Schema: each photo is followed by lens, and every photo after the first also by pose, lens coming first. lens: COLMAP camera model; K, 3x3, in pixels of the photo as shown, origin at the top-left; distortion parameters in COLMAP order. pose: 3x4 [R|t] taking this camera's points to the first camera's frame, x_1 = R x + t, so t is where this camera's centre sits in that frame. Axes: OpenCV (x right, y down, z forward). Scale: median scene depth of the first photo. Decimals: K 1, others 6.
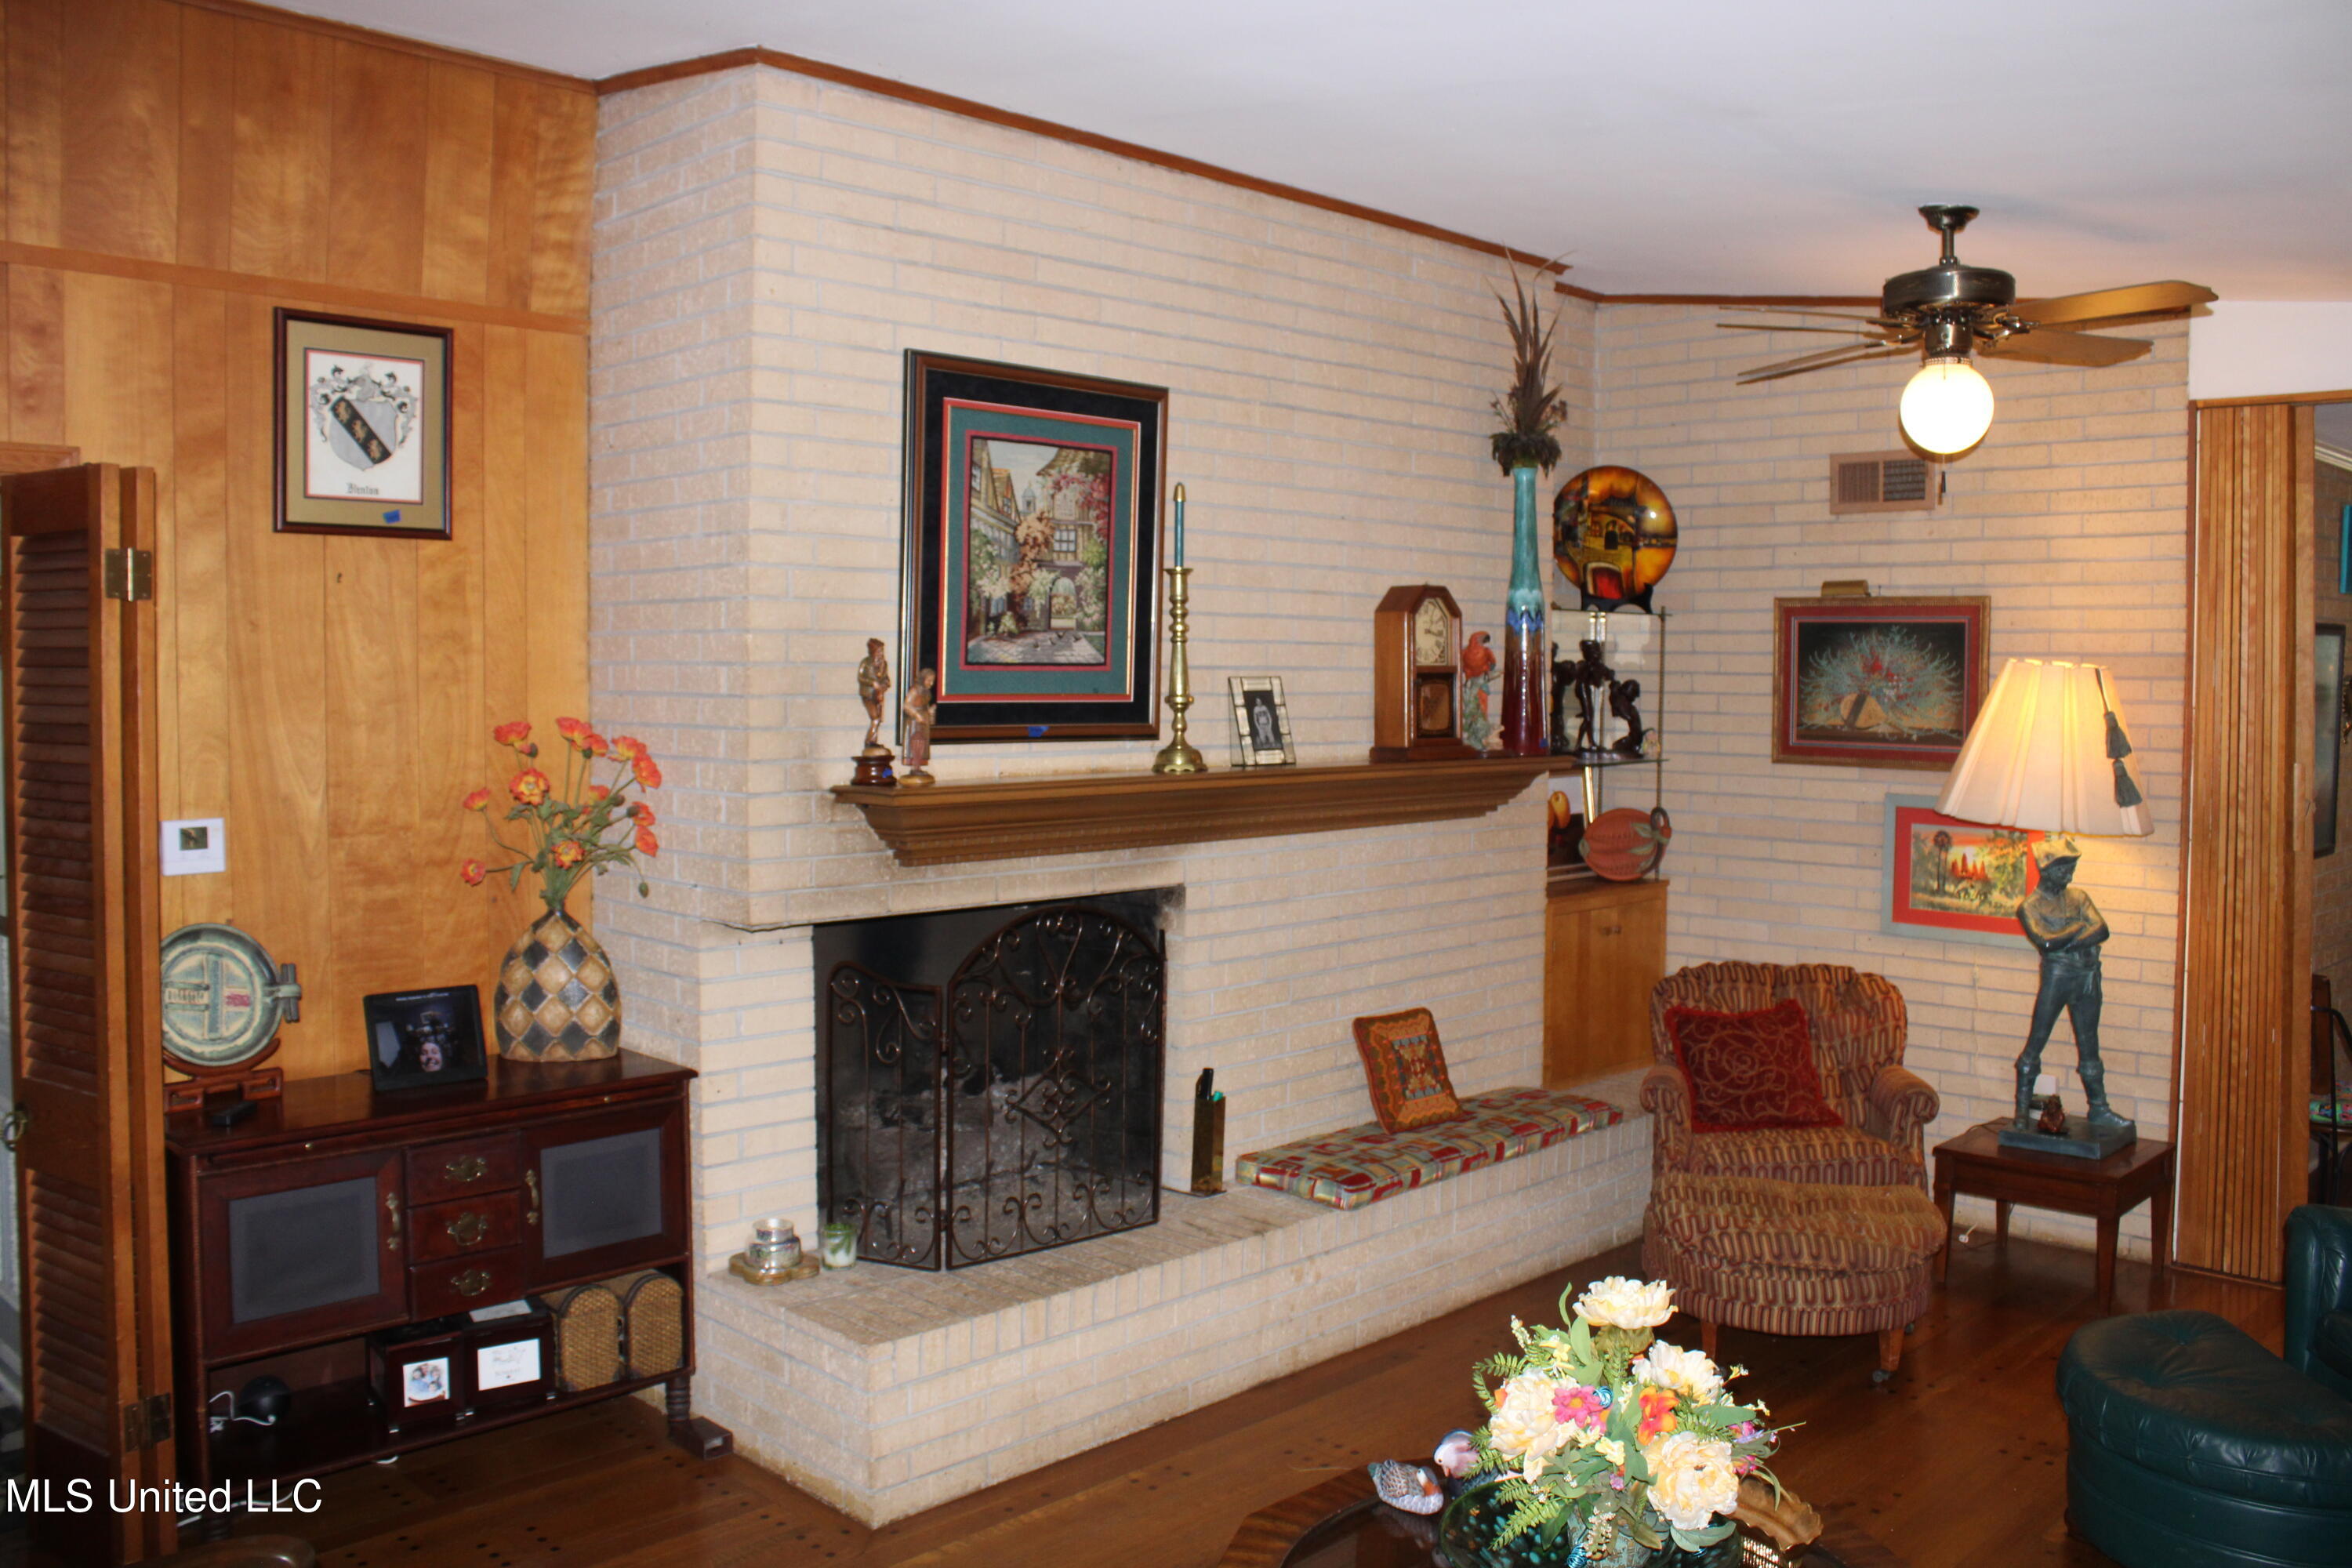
lens RADIAL K [[1935.0, 0, 1195.9], [0, 1935.0, 758.4], [0, 0, 1]] dist [-0.167643, 0.149133]
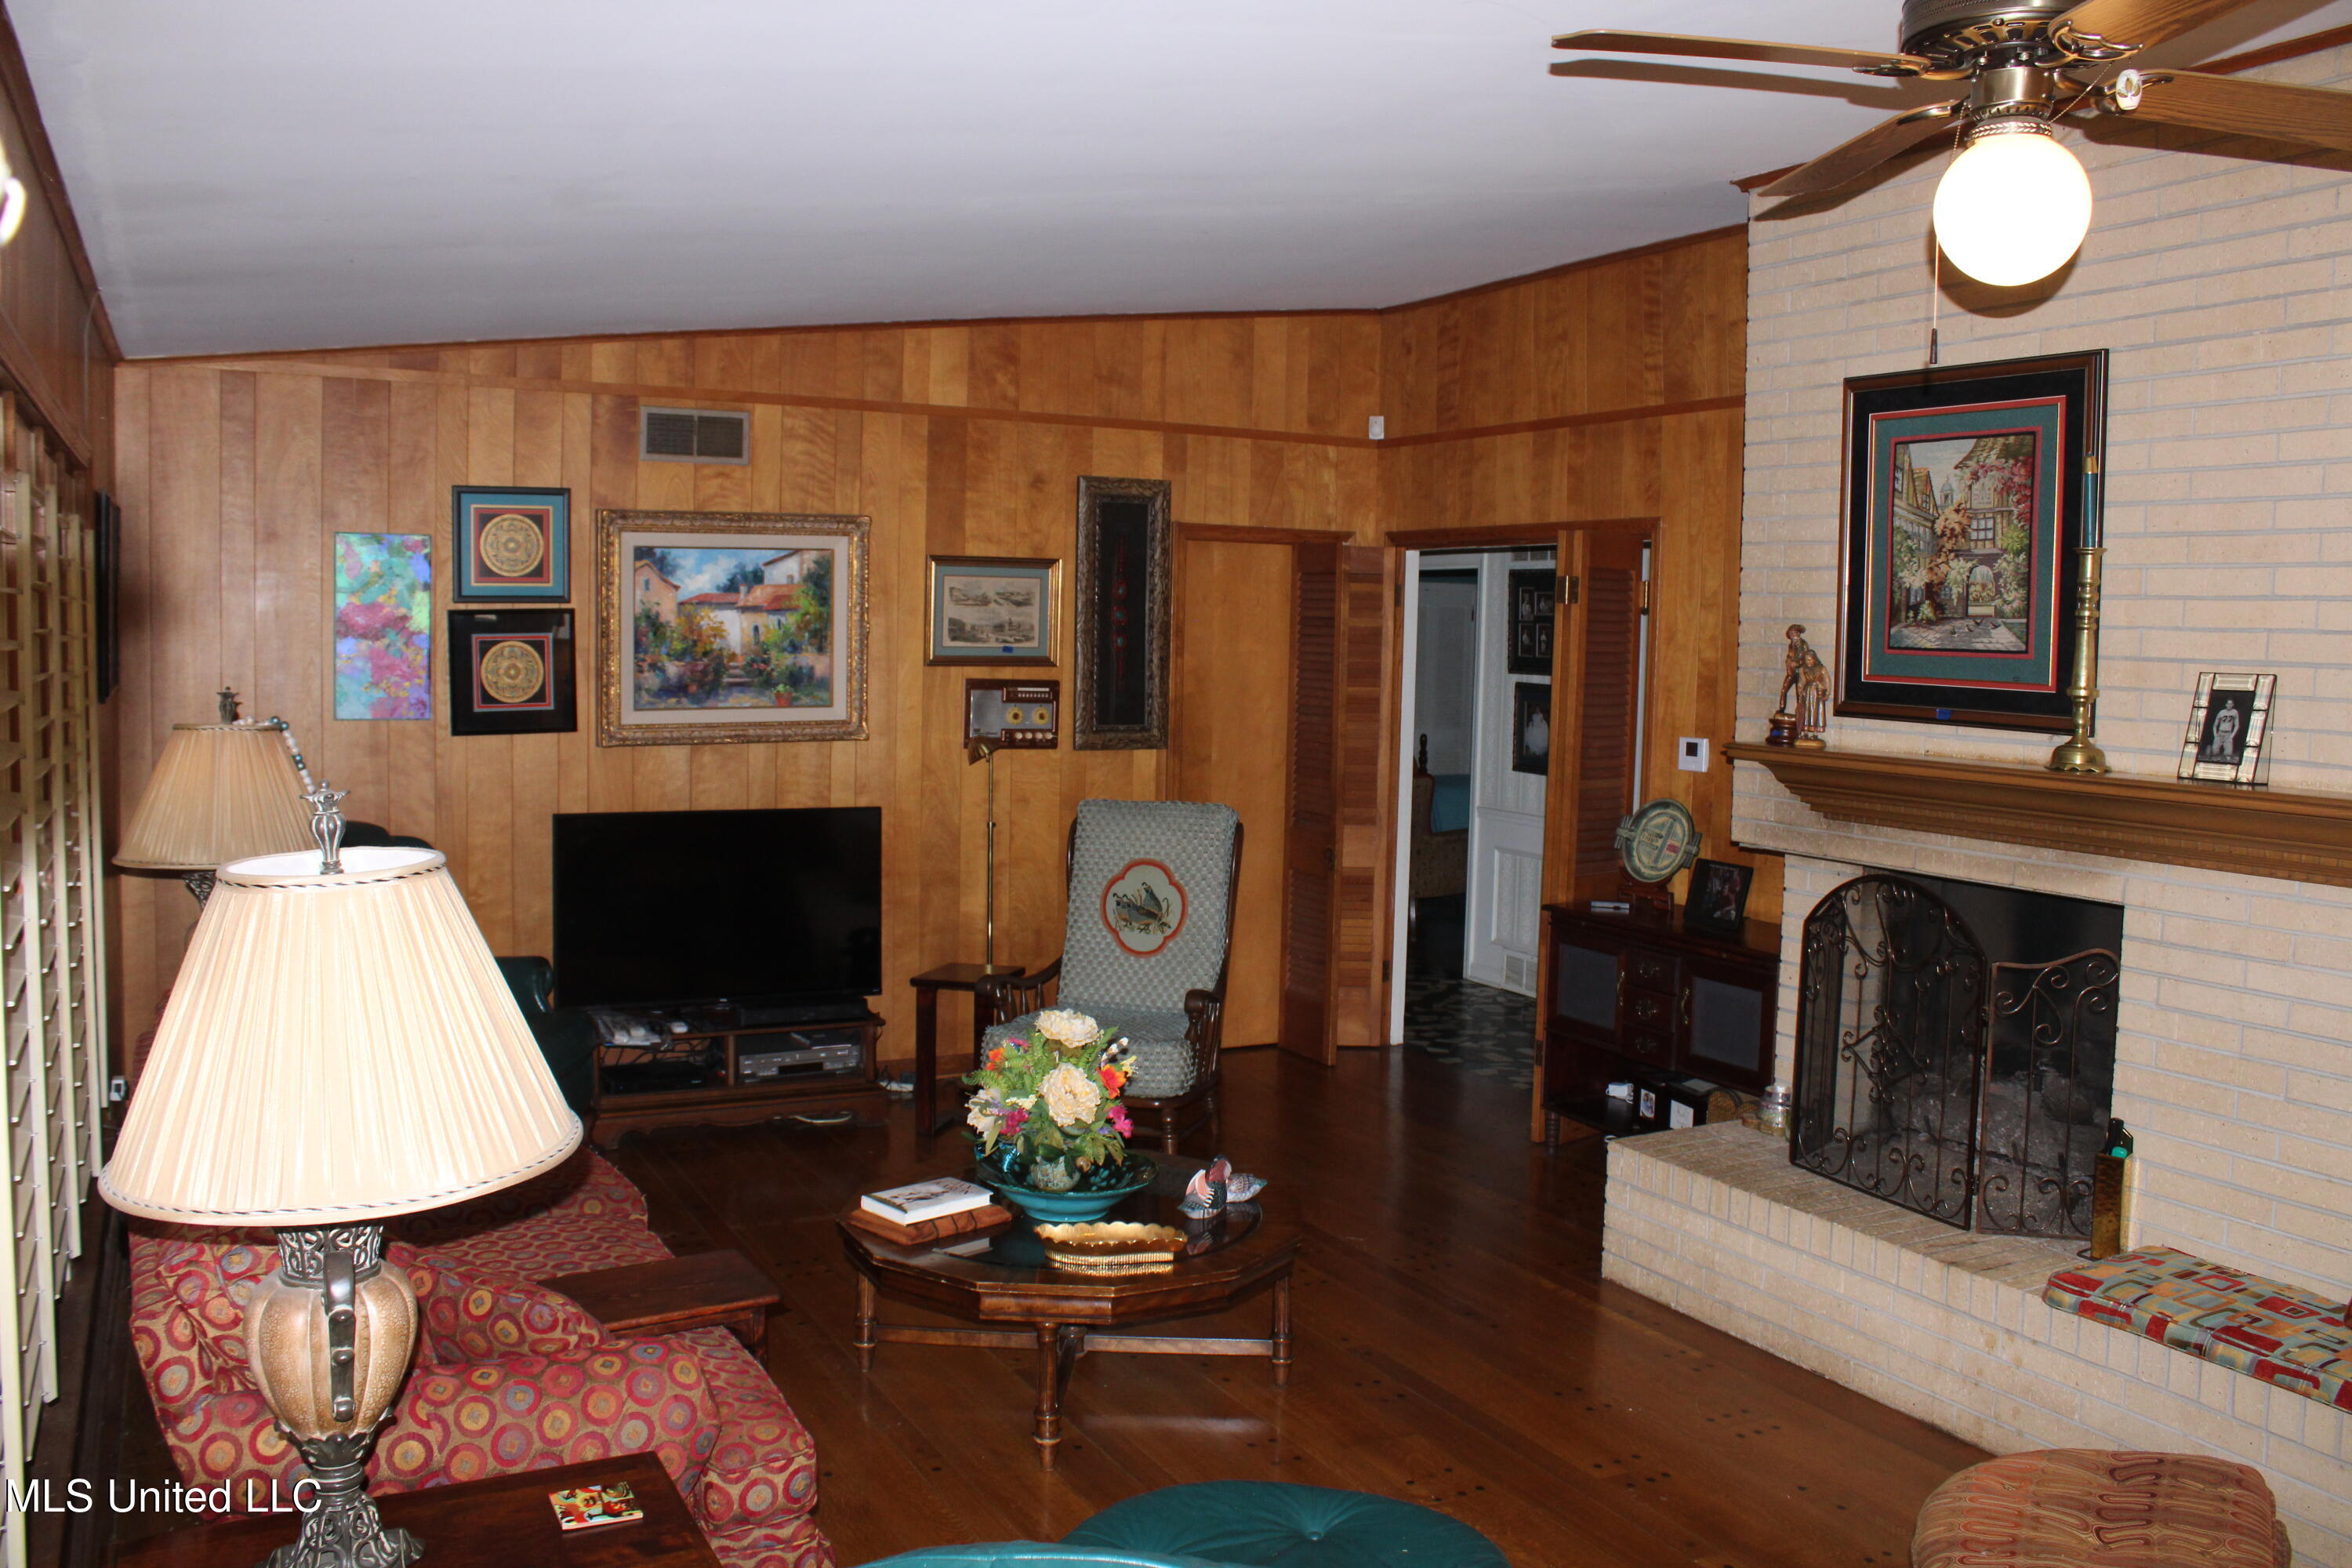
lens RADIAL K [[1935.0, 0, 1195.9], [0, 1935.0, 758.4], [0, 0, 1]] dist [-0.167643, 0.149133]
pose [[-0.291287, 0.053572, -0.955135, 1.009832], [-0.070319, 0.994531, 0.077227, -0.040588], [0.954048, 0.089660, -0.285926, 0.904587]]
